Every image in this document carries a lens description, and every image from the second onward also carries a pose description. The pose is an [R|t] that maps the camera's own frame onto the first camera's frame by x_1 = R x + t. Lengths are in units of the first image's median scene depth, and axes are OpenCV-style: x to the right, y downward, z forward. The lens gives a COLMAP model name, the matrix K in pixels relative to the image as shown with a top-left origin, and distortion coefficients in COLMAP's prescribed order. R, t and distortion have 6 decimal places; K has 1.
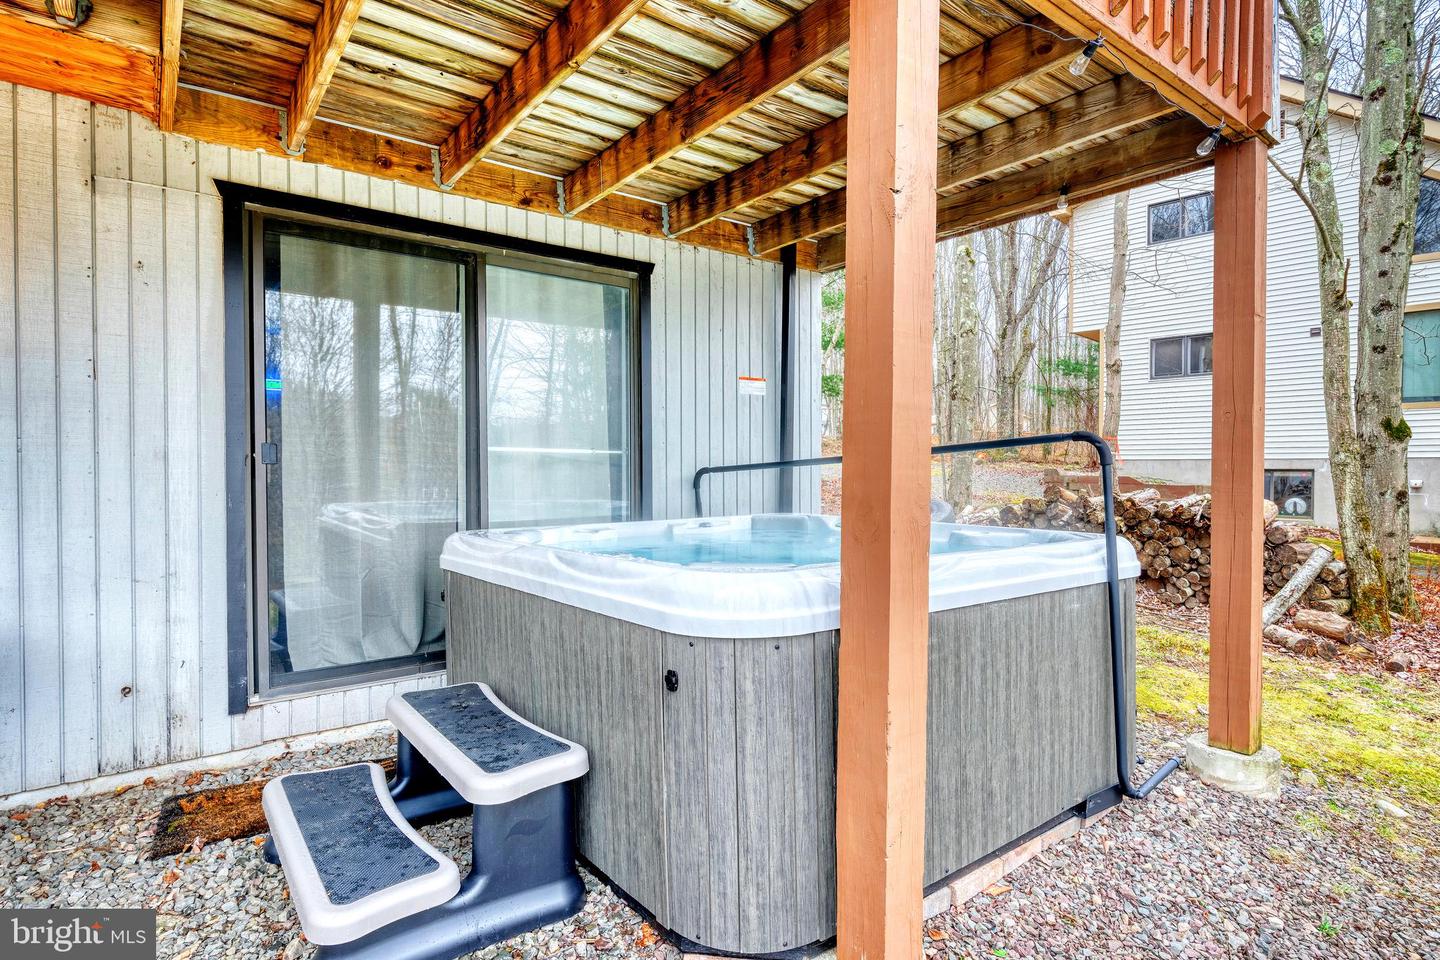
lens RADIAL K [[763.6, 0, 720.0], [0, 763.6, 480.0], [0, 0, 1]] dist [-0.001356, -0.000553]
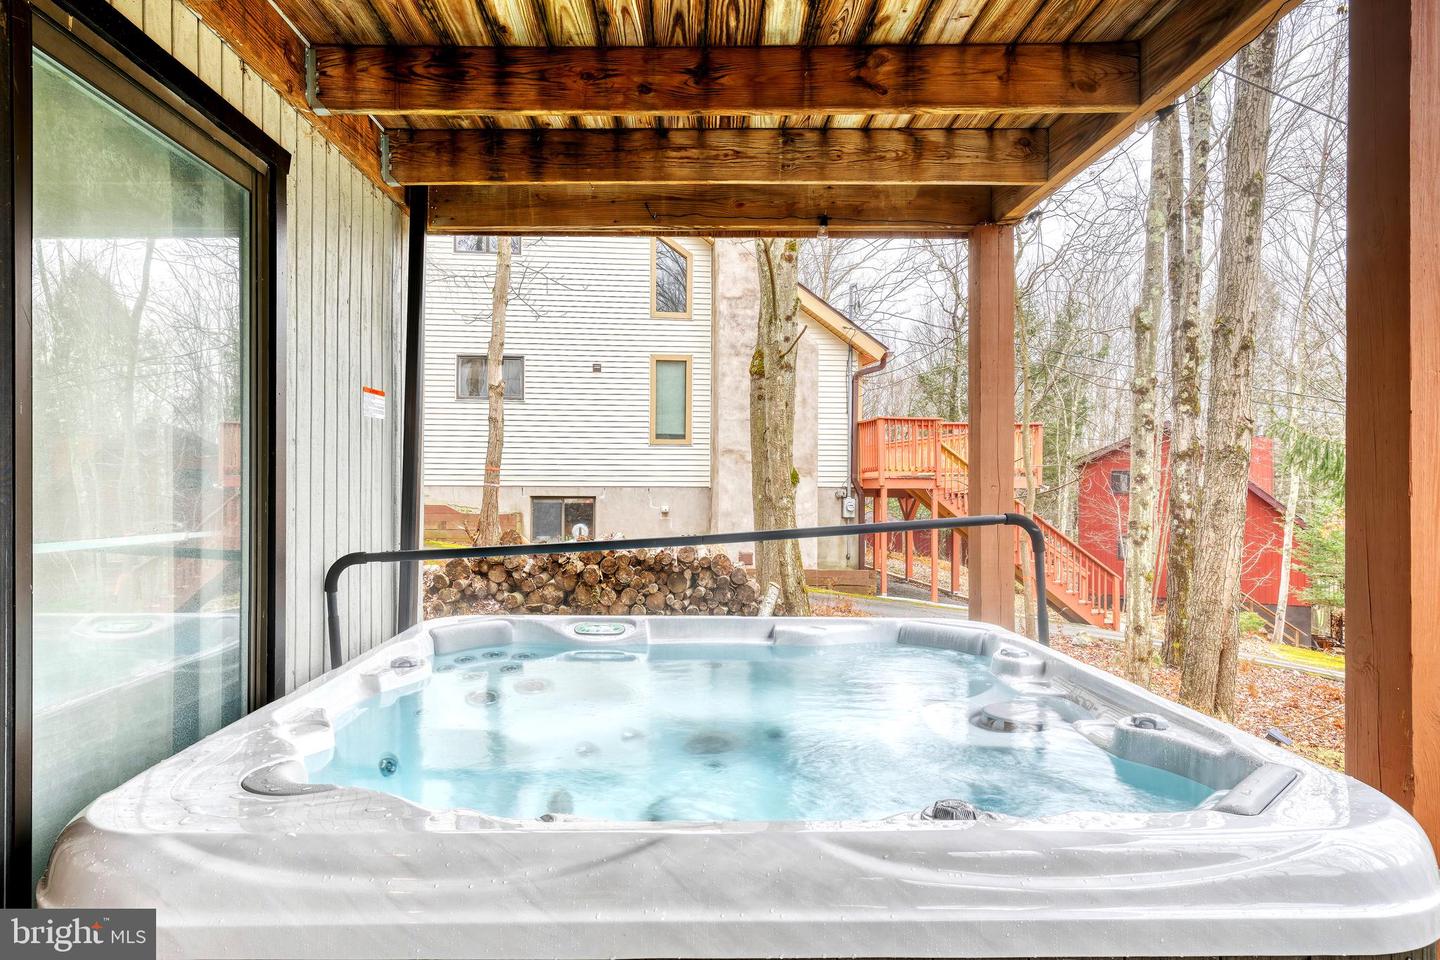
lens RADIAL K [[887.4, 0, 720.0], [0, 887.4, 480.0], [0, 0, 1]] dist [0.000412, -0.000374]
pose [[0.614888, 0.013092, 0.788506, -0.379333], [0.002071, 0.999832, -0.018216, -0.057854], [-0.788612, 0.012834, 0.614757, 0.428180]]
